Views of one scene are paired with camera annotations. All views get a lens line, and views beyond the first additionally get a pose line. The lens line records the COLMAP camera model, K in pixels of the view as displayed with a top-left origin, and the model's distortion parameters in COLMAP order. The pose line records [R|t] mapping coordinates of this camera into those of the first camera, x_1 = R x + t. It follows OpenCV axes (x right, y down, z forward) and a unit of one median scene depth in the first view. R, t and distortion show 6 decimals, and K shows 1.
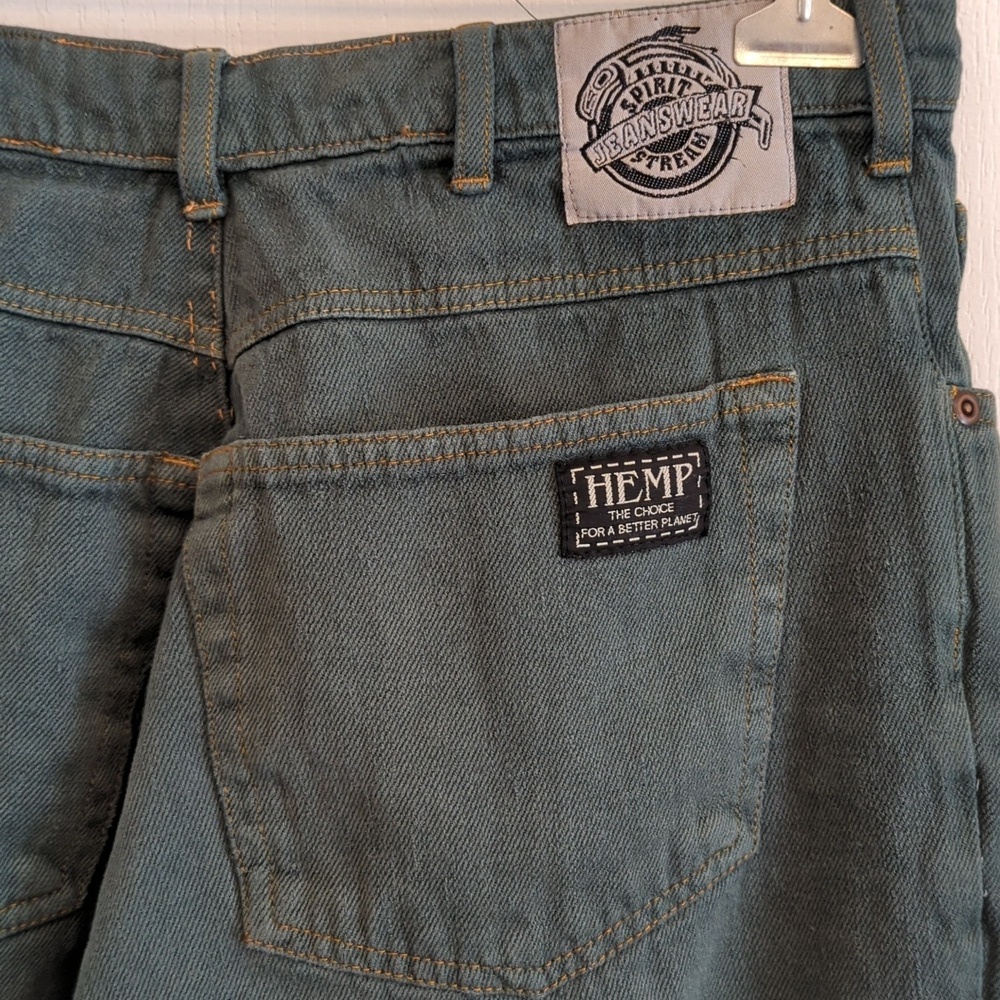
lens RADIAL K [[1498.9, 0, 500.4], [0, 1498.9, 496.2], [0, 0, 1]] dist [0.060497, 0.000000]
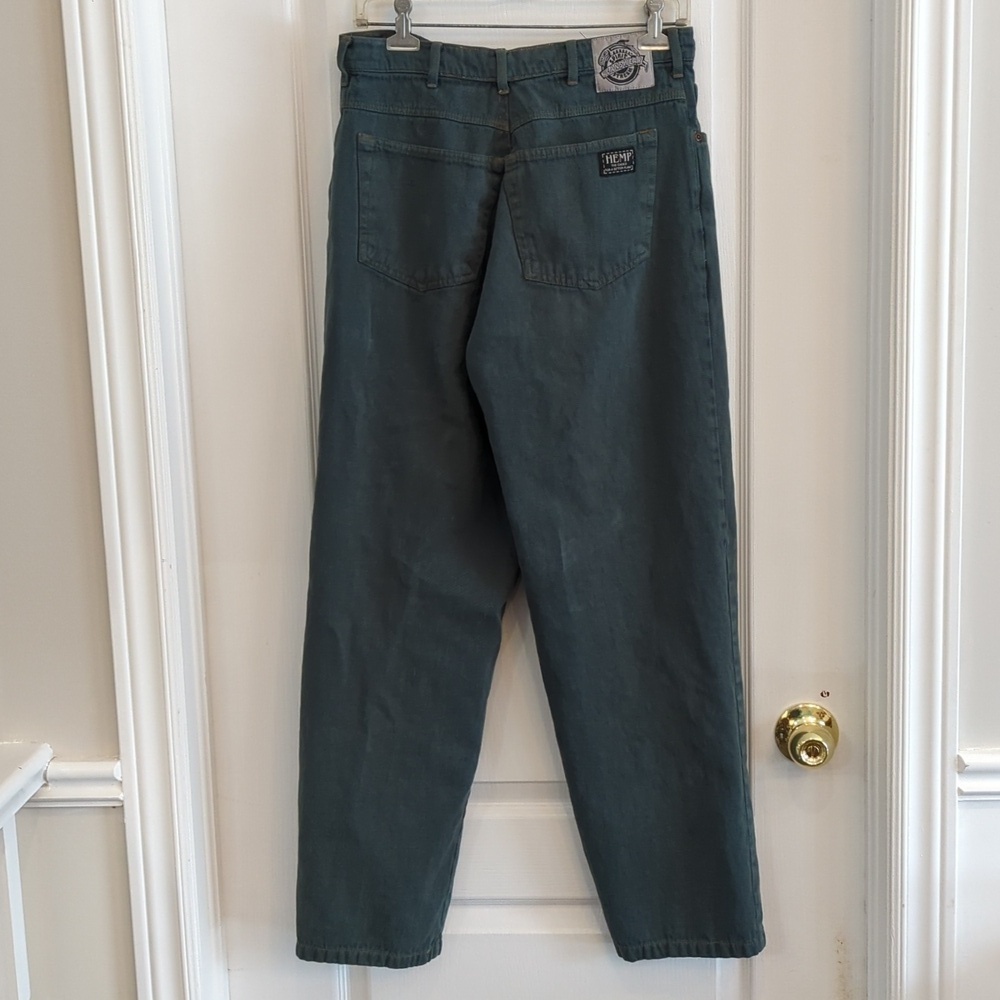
lens RADIAL K [[1498.9, 0, 503.8], [0, 1498.9, 501.8], [0, 0, 1]] dist [0.060497, 0.000000]
pose [[0.996969, -0.046929, 0.062058, -0.496318], [0.041012, 0.994783, 0.093409, 0.507868], [-0.066118, -0.090581, 0.993692, -3.009767]]
